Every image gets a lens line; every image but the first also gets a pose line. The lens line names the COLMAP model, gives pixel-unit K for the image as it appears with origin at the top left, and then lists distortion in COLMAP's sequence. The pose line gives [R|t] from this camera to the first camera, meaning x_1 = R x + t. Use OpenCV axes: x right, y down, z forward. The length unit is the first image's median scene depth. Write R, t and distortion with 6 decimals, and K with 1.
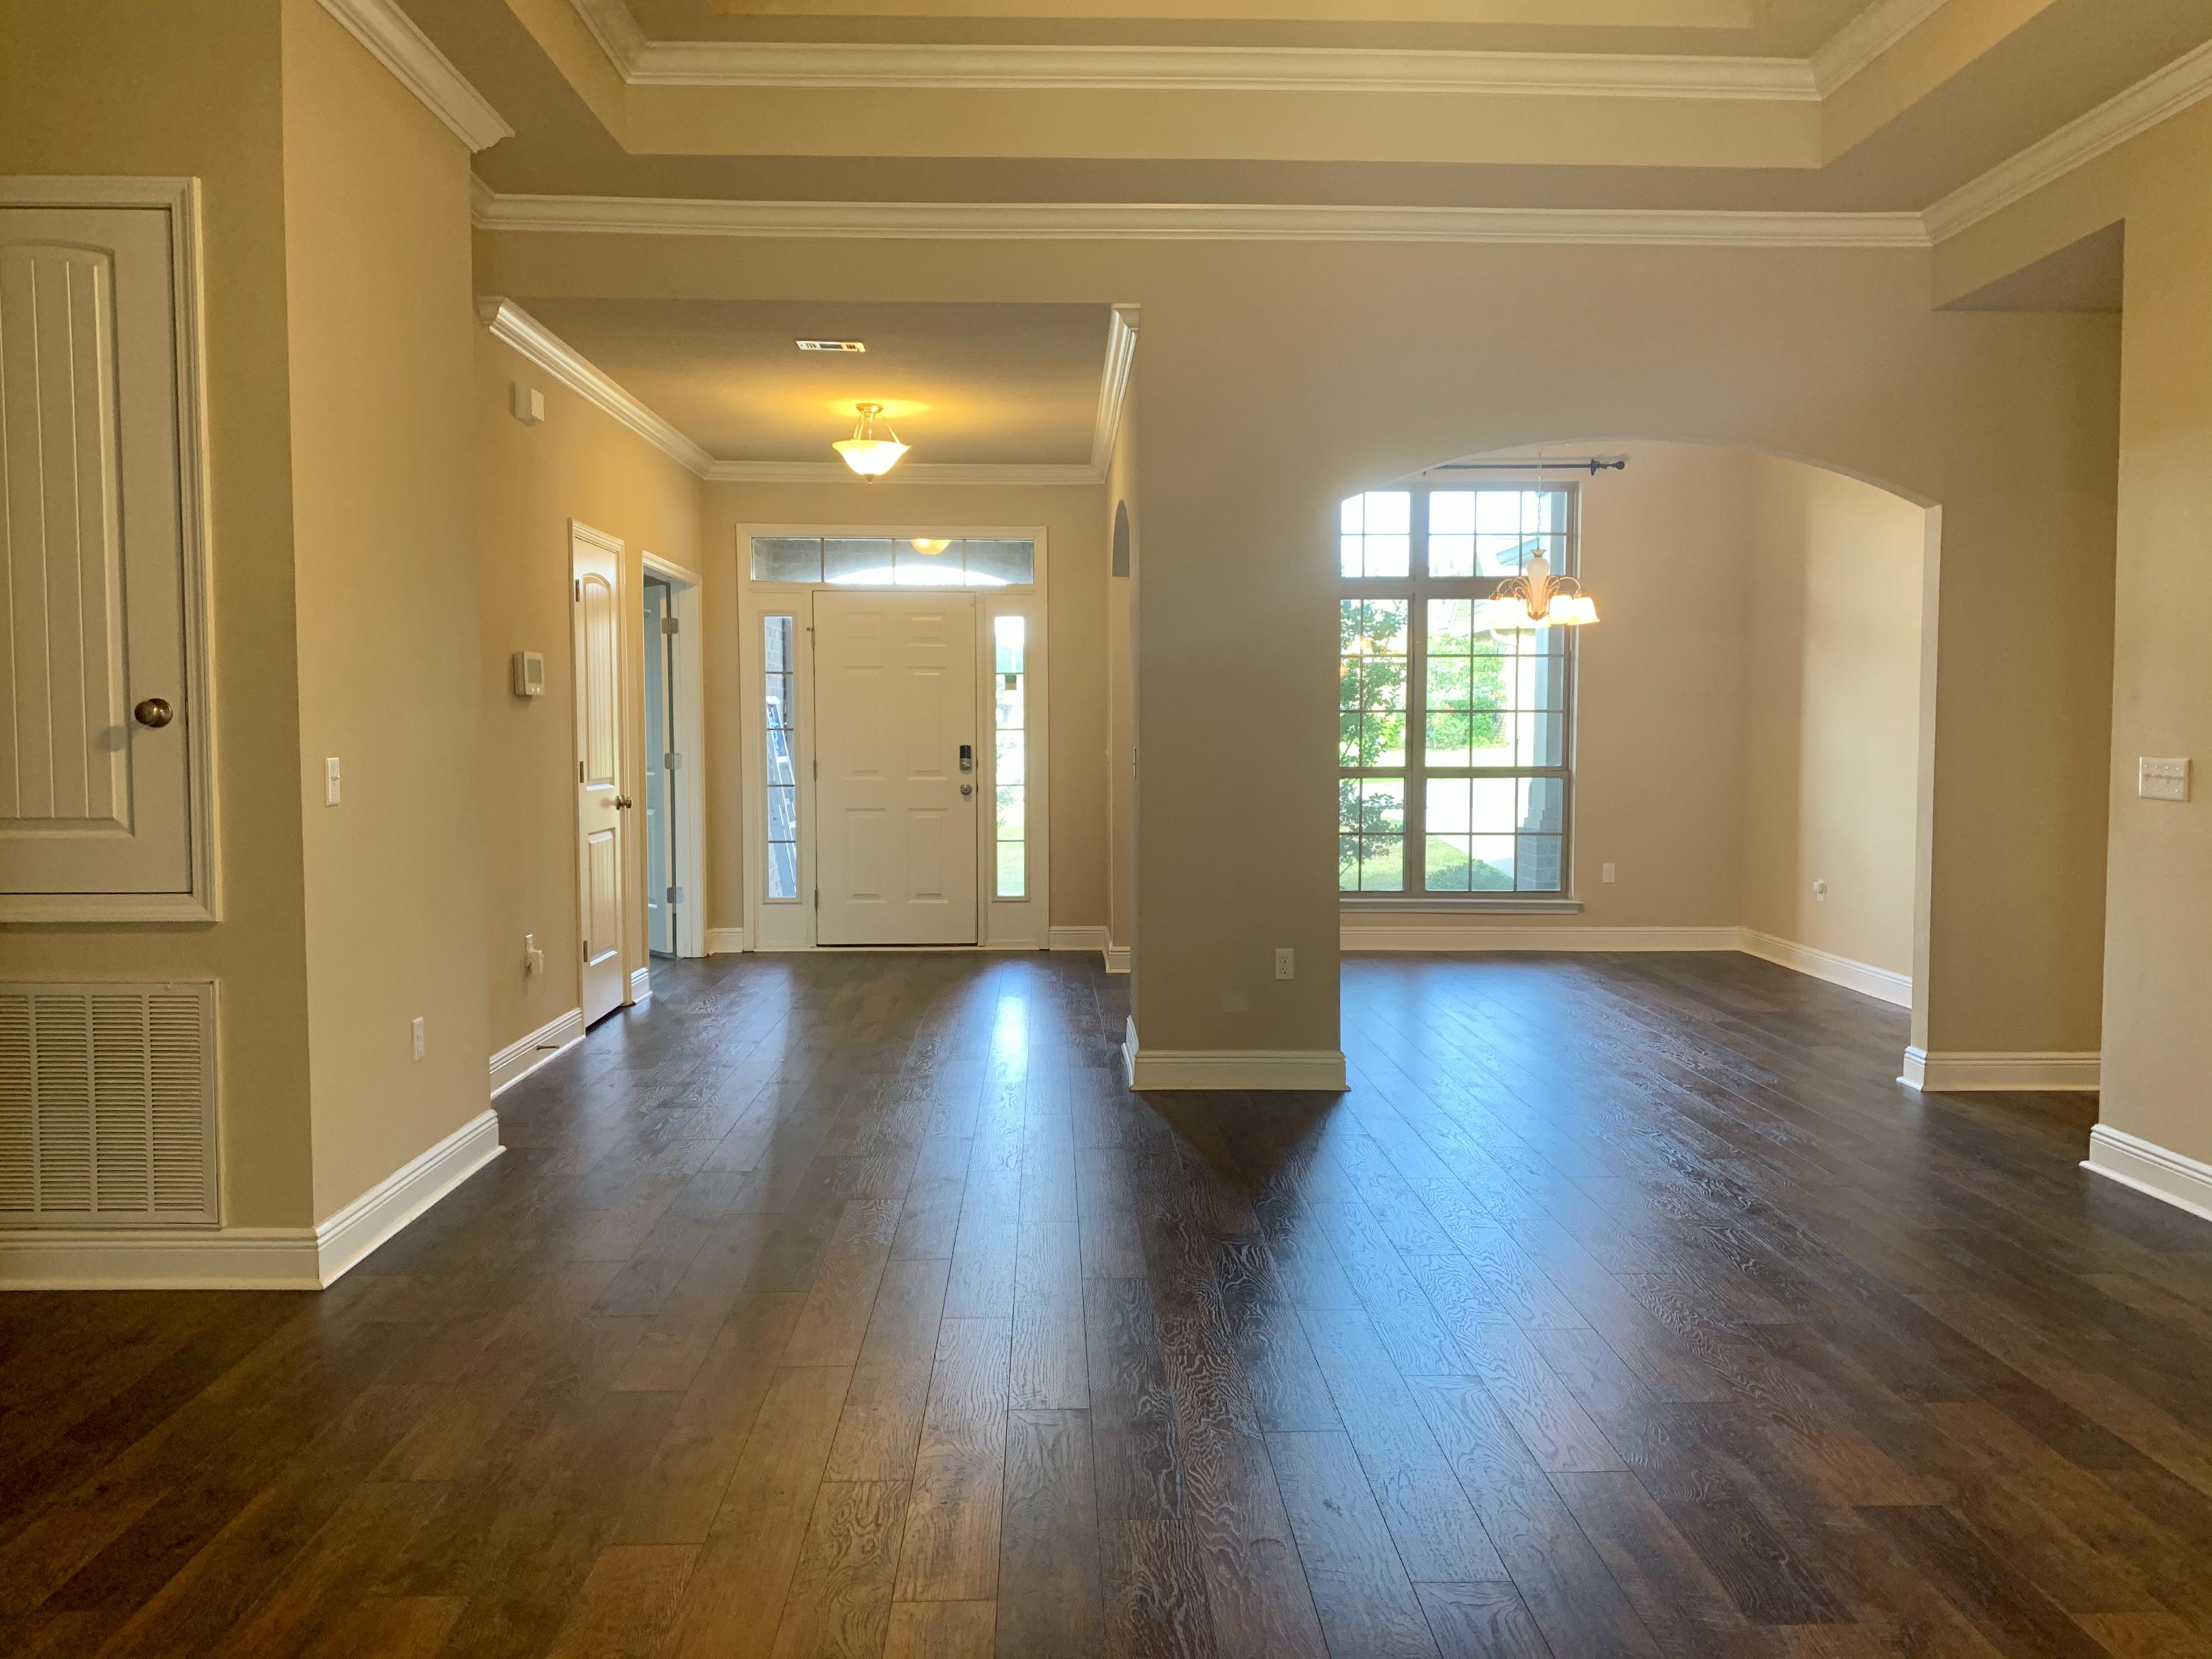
lens RADIAL K [[1698.5, 0, 1112.3], [0, 1698.5, 829.1], [0, 0, 1]] dist [0.030196, -0.035374]
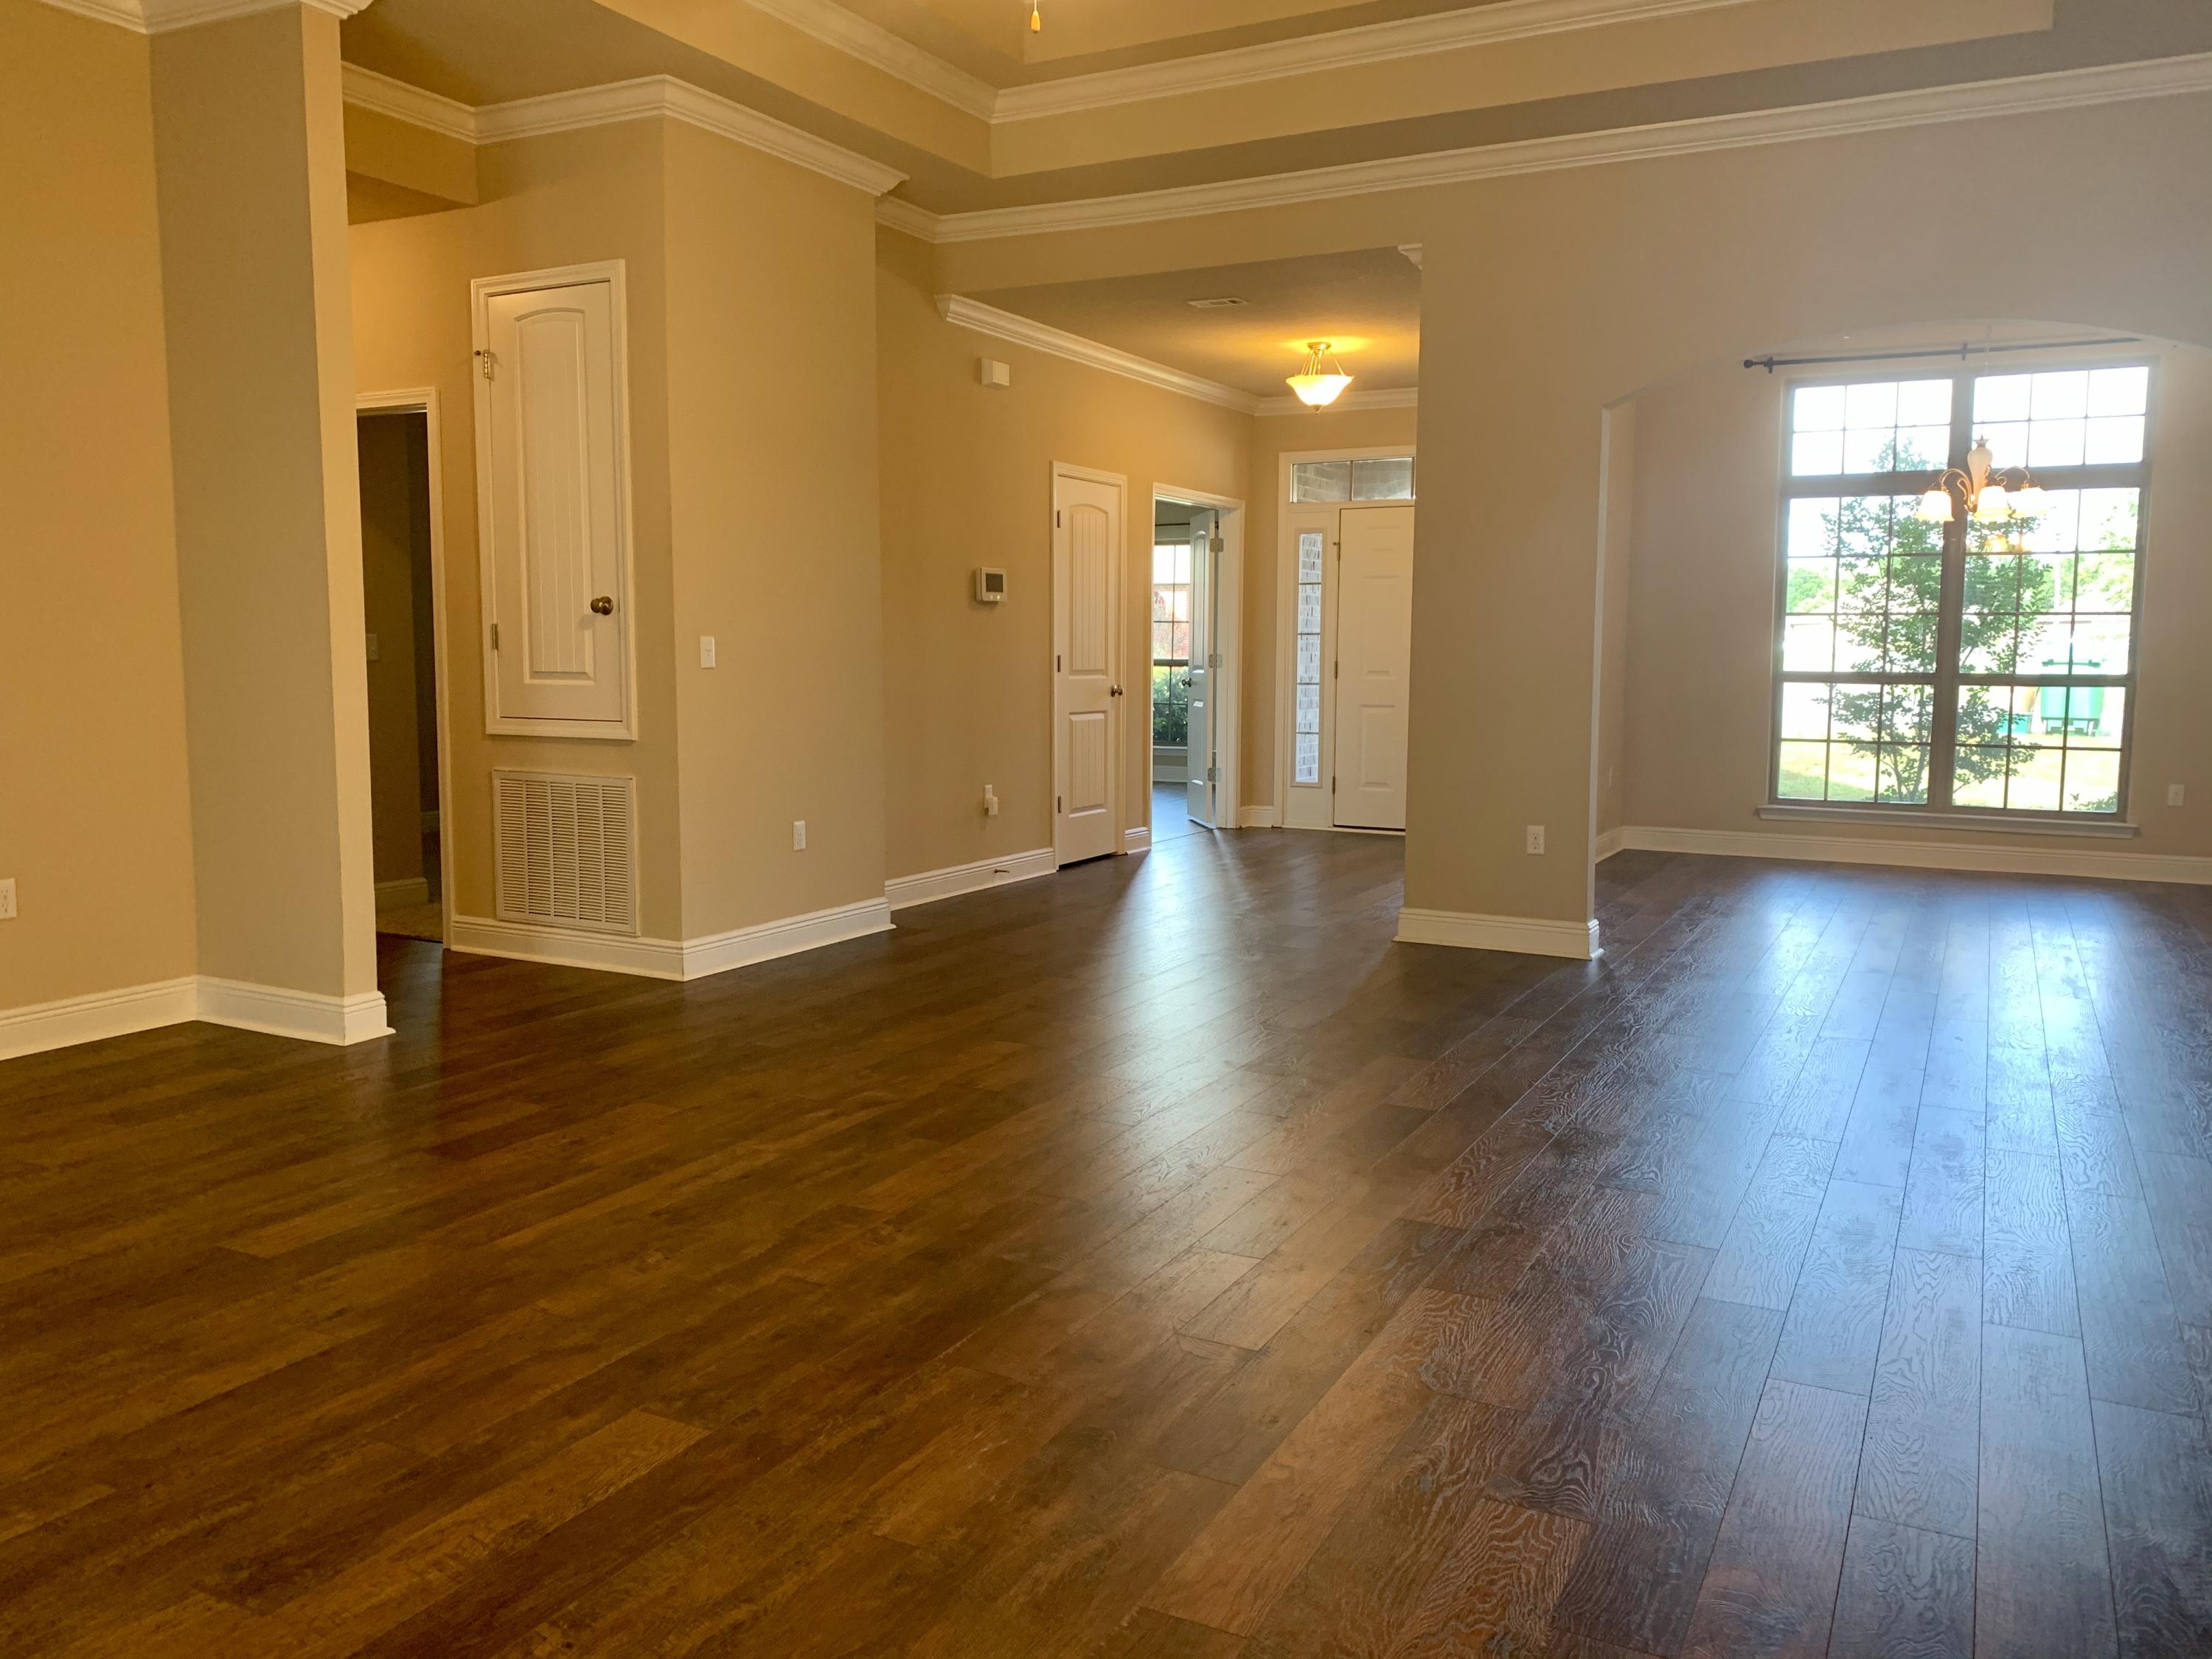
lens RADIAL K [[1698.5, 0, 1109.7], [0, 1698.5, 837.2], [0, 0, 1]] dist [0.030196, -0.035374]
pose [[0.869008, 0.059972, -0.491150, 0.377760], [-0.035046, 0.997595, 0.059804, 0.020703], [0.493556, -0.034757, 0.869019, -0.085598]]
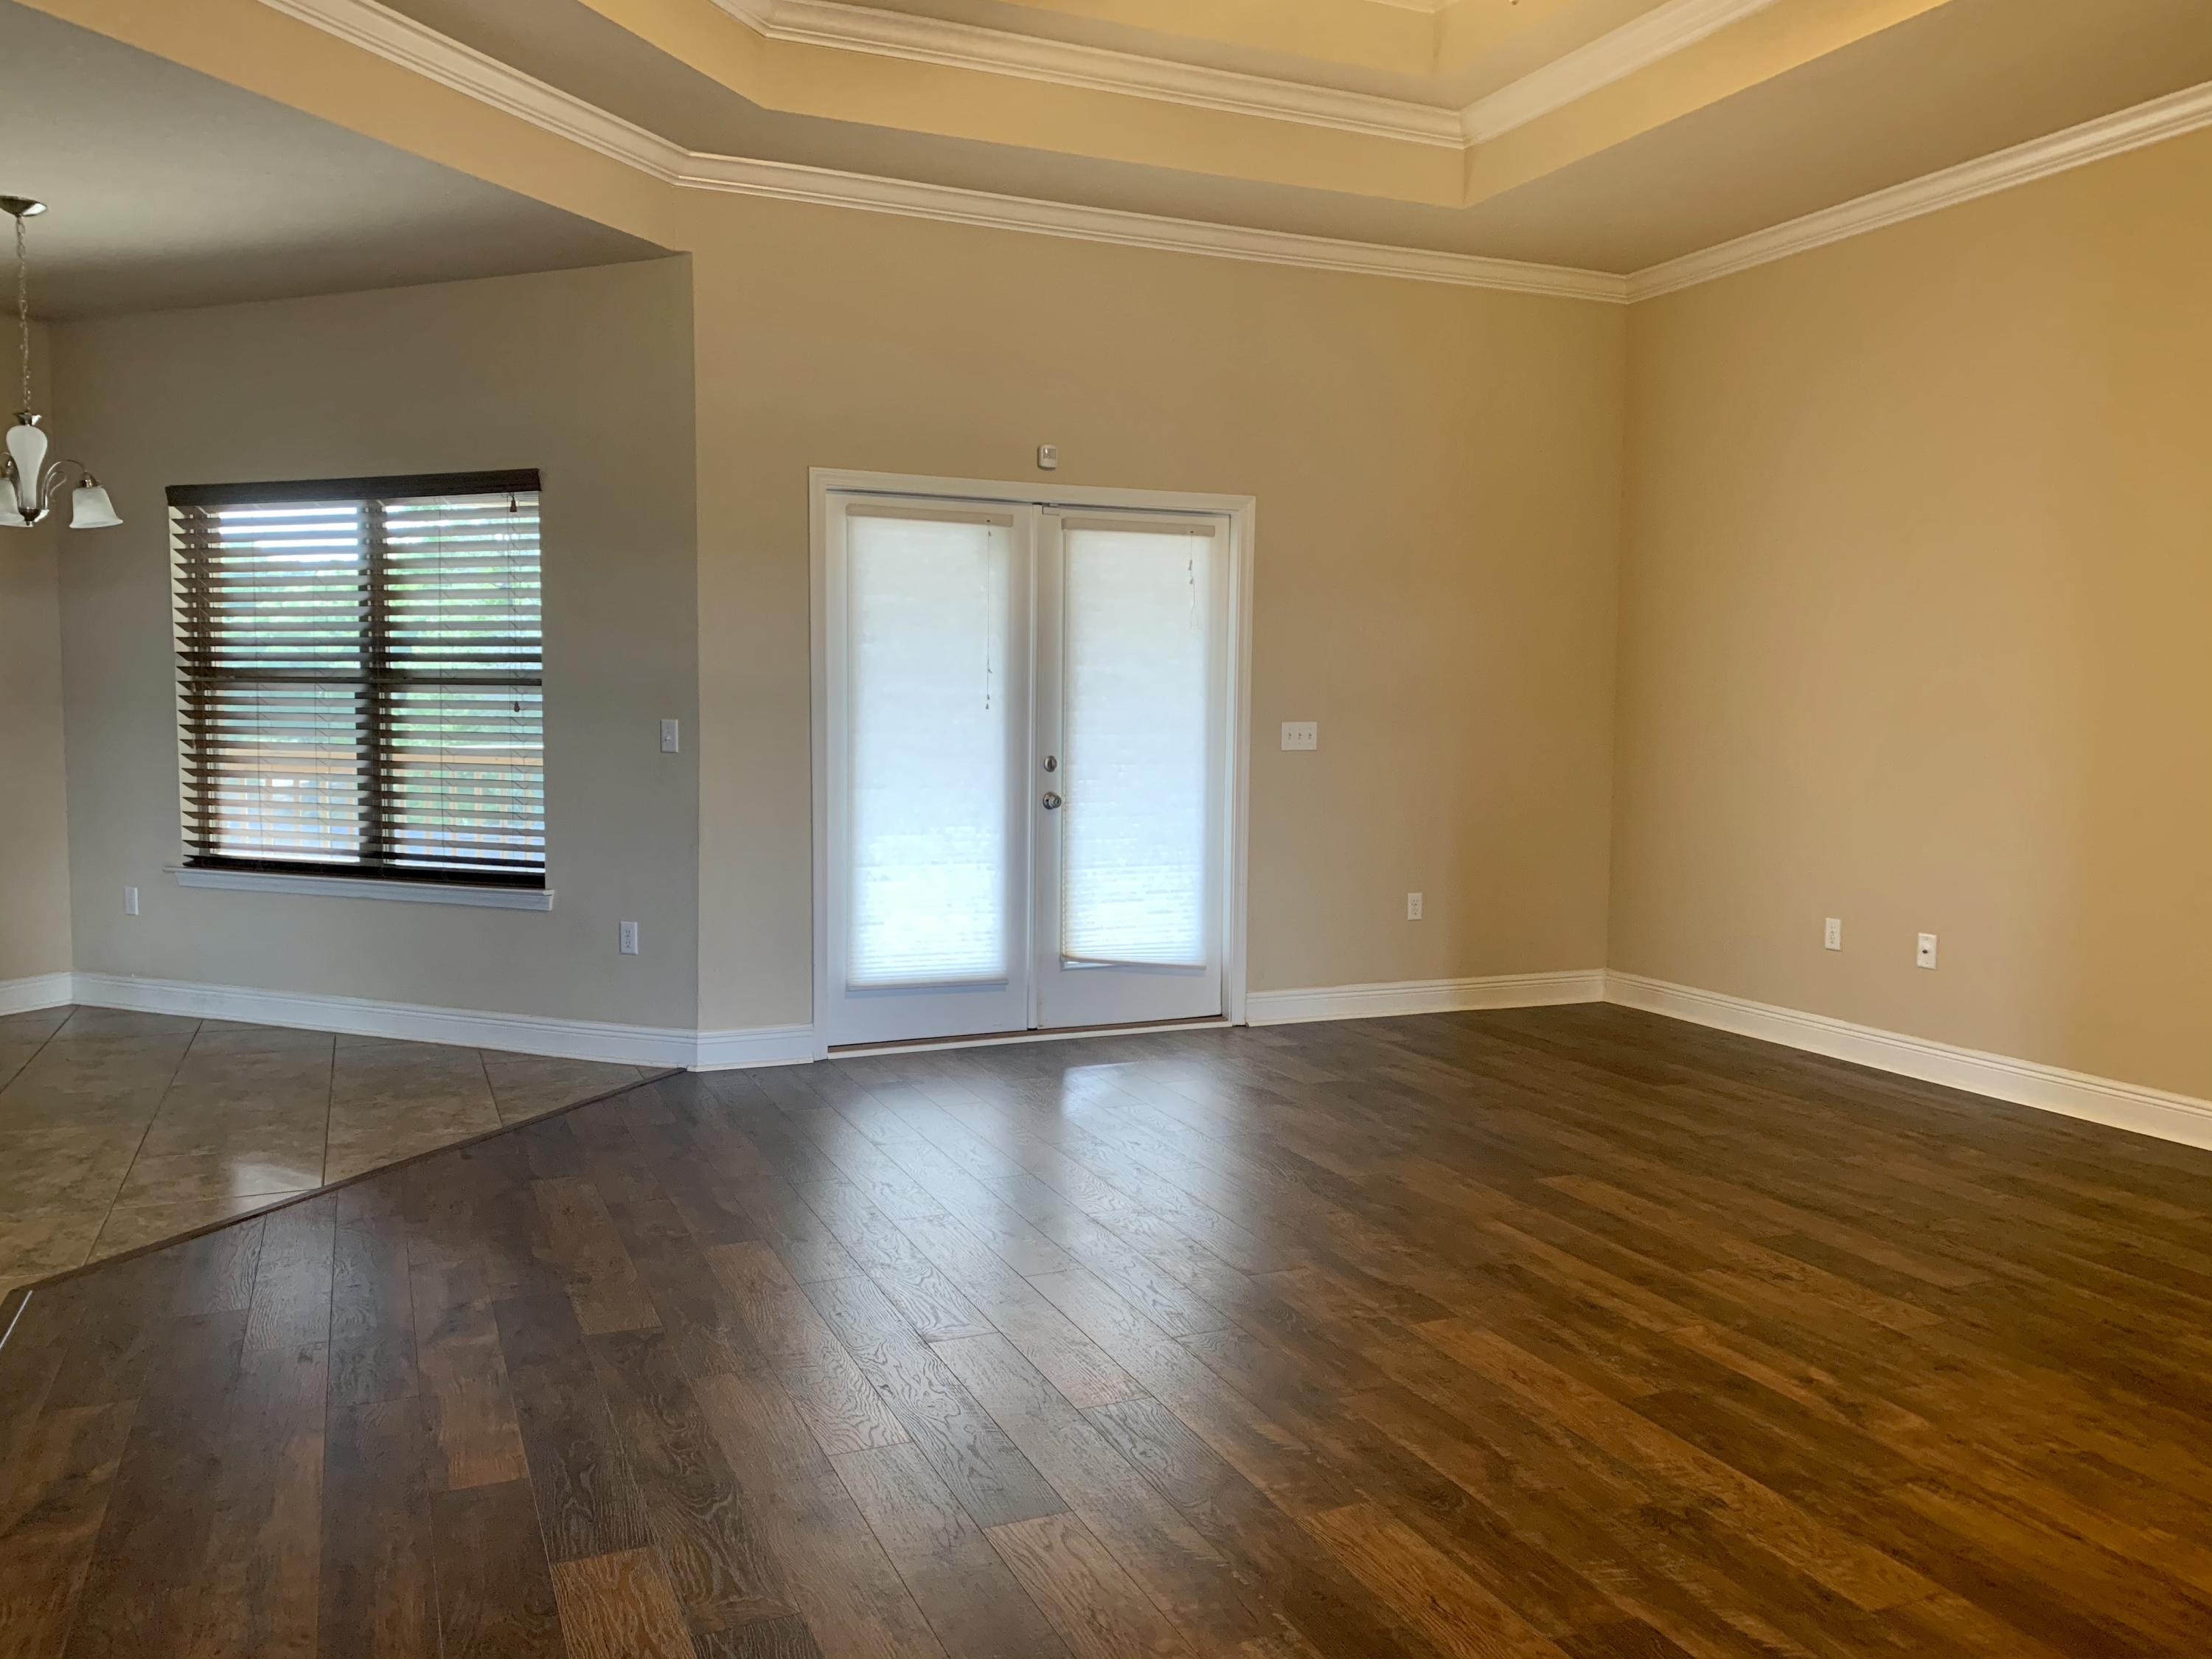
lens RADIAL K [[1698.5, 0, 1107.0], [0, 1698.5, 816.5], [0, 0, 1]] dist [0.030196, -0.035374]
pose [[-0.929544, 0.016490, -0.368341, 0.337645], [-0.033258, 0.991177, 0.128304, -0.050544], [0.367207, 0.131515, -0.920795, 0.816369]]
